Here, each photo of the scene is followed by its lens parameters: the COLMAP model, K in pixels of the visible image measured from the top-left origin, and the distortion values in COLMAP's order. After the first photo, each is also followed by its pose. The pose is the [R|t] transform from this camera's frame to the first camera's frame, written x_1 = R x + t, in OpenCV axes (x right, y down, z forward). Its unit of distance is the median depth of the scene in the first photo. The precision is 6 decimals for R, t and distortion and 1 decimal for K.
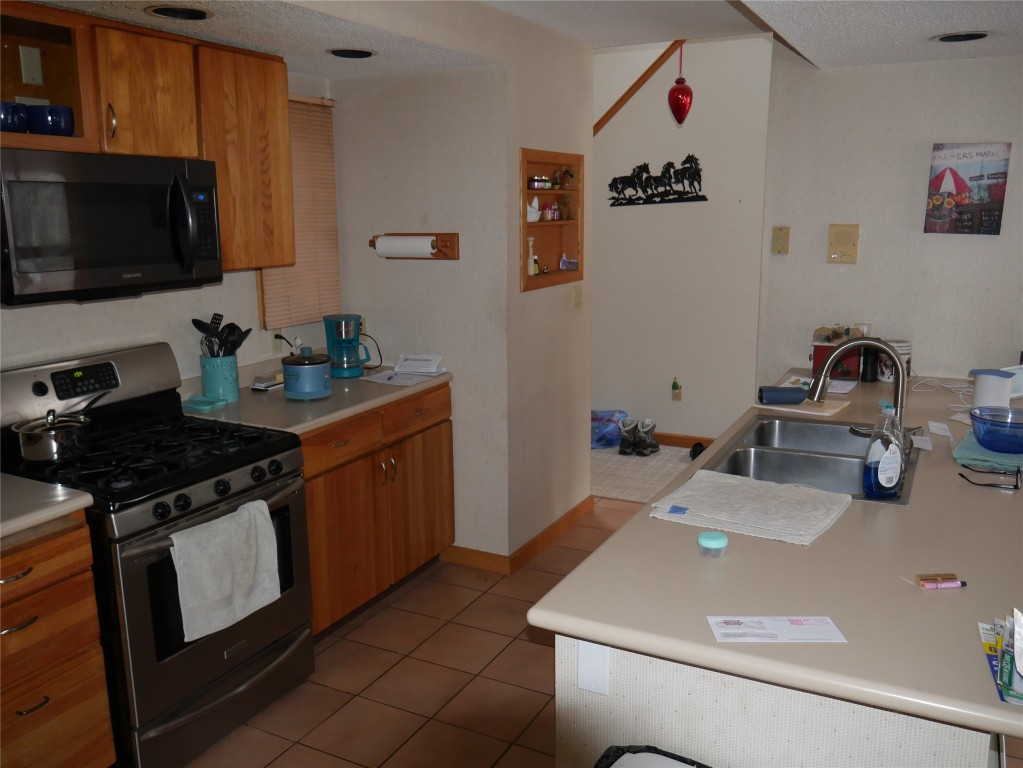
lens RADIAL K [[884.4, 0, 510.4], [0, 884.4, 385.1], [0, 0, 1]] dist [-0.009976, -0.003289]
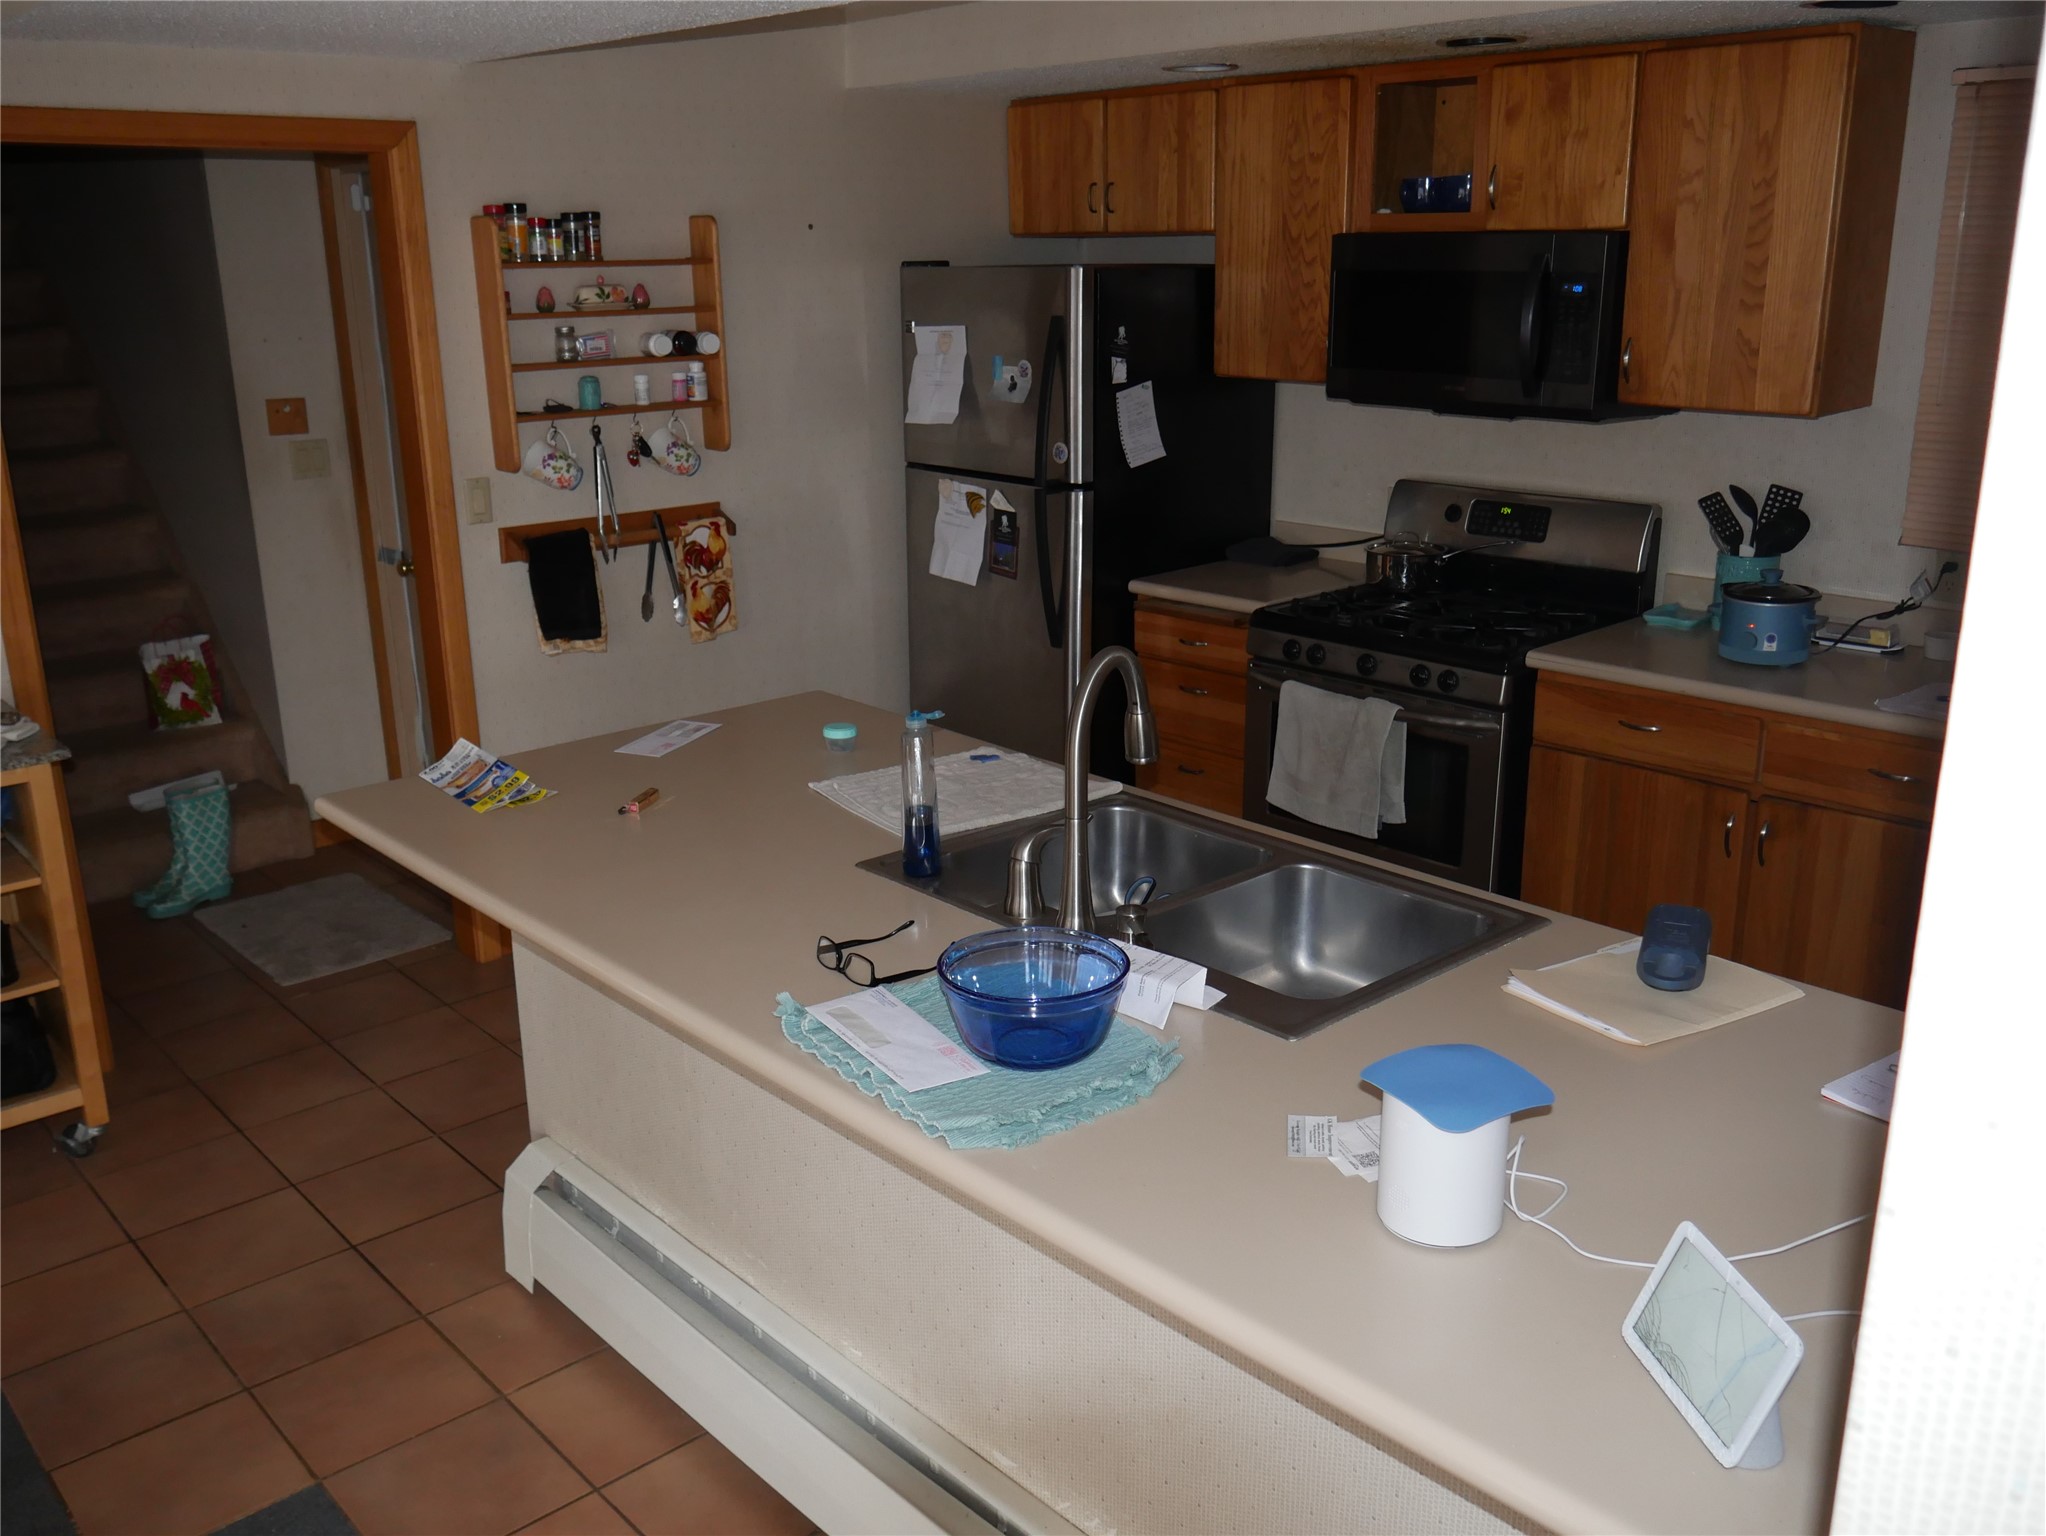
lens RADIAL K [[1768.8, 0, 1021.3], [0, 1768.8, 768.2], [0, 0, 1]] dist [-0.009976, -0.003289]
pose [[-0.351990, 0.275005, -0.894693, 1.072882], [-0.177825, 0.918808, 0.352377, -0.264526], [0.918957, 0.283131, -0.274508, 1.037818]]
